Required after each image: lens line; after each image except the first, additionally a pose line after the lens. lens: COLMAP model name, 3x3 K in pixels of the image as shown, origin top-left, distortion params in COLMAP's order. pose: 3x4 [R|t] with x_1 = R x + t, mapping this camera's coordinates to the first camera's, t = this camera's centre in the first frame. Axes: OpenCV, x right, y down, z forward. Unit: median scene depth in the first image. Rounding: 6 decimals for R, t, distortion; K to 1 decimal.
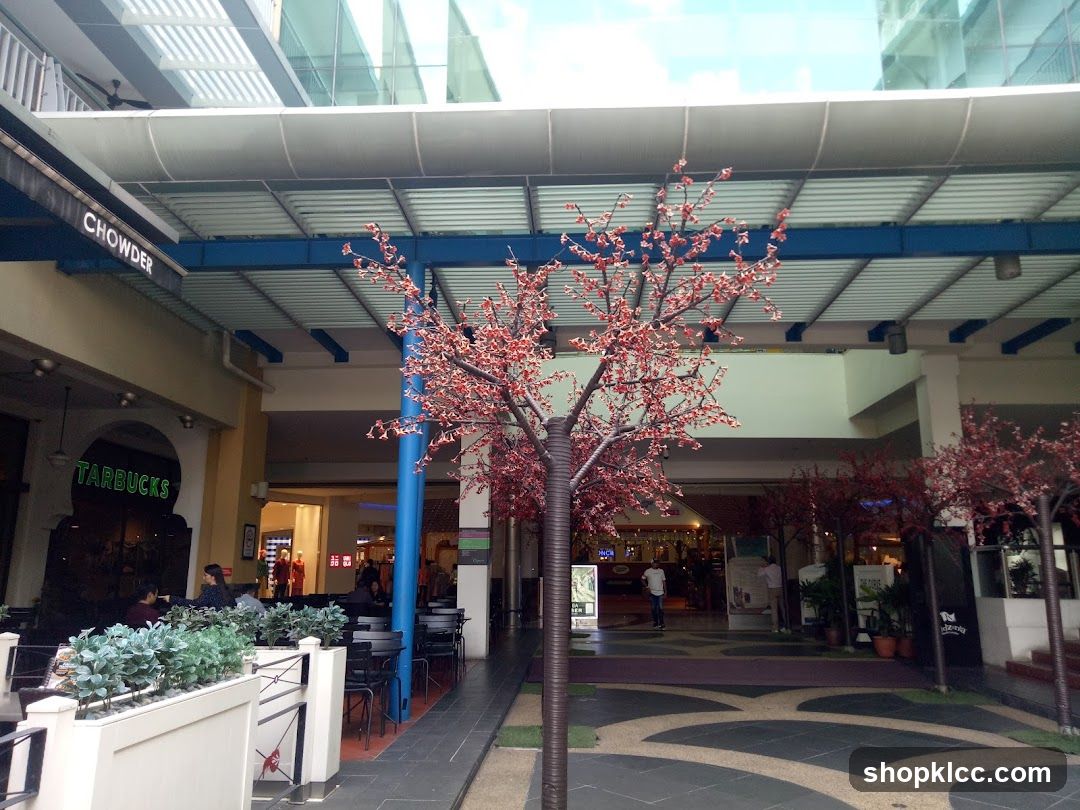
lens RADIAL K [[837.5, 0, 540.0], [0, 837.5, 405.0], [0, 0, 1]] dist [-0.059611, 0.031658]
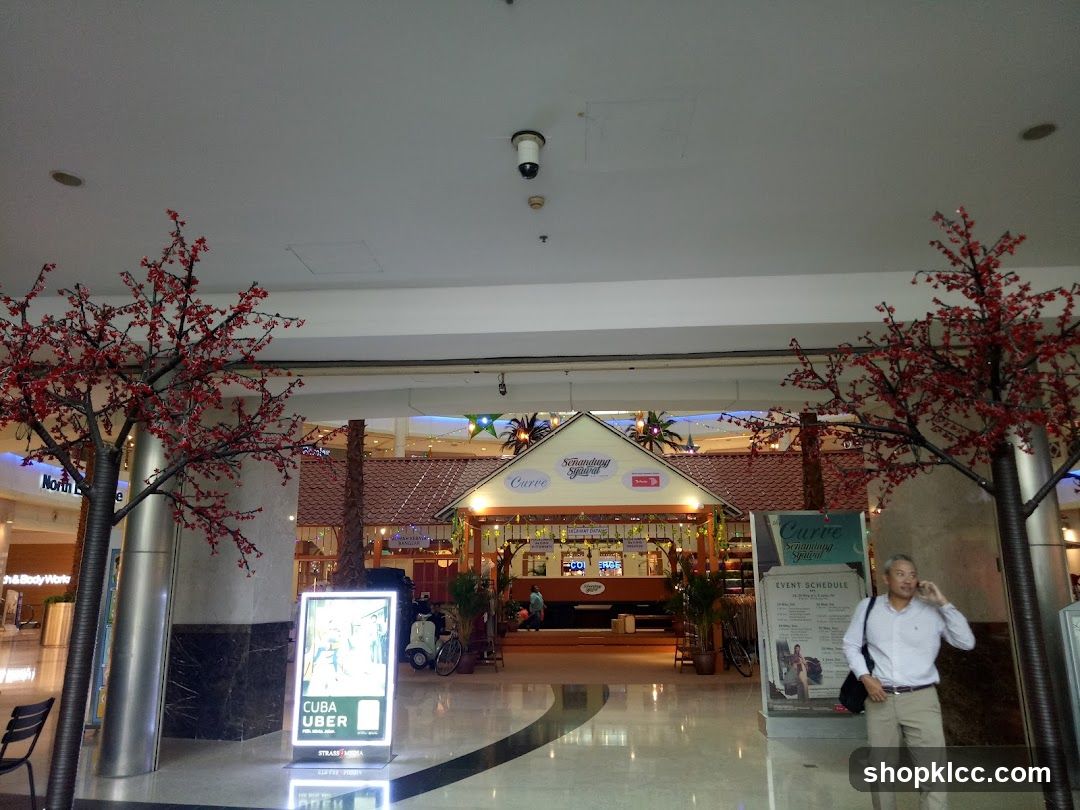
lens RADIAL K [[837.5, 0, 540.0], [0, 837.5, 405.0], [0, 0, 1]] dist [-0.059611, 0.031658]
pose [[0.999751, -0.015425, -0.016096, 0.126770], [0.015148, 0.999738, -0.017162, 0.110110], [0.016357, 0.016914, 0.999723, 0.595304]]
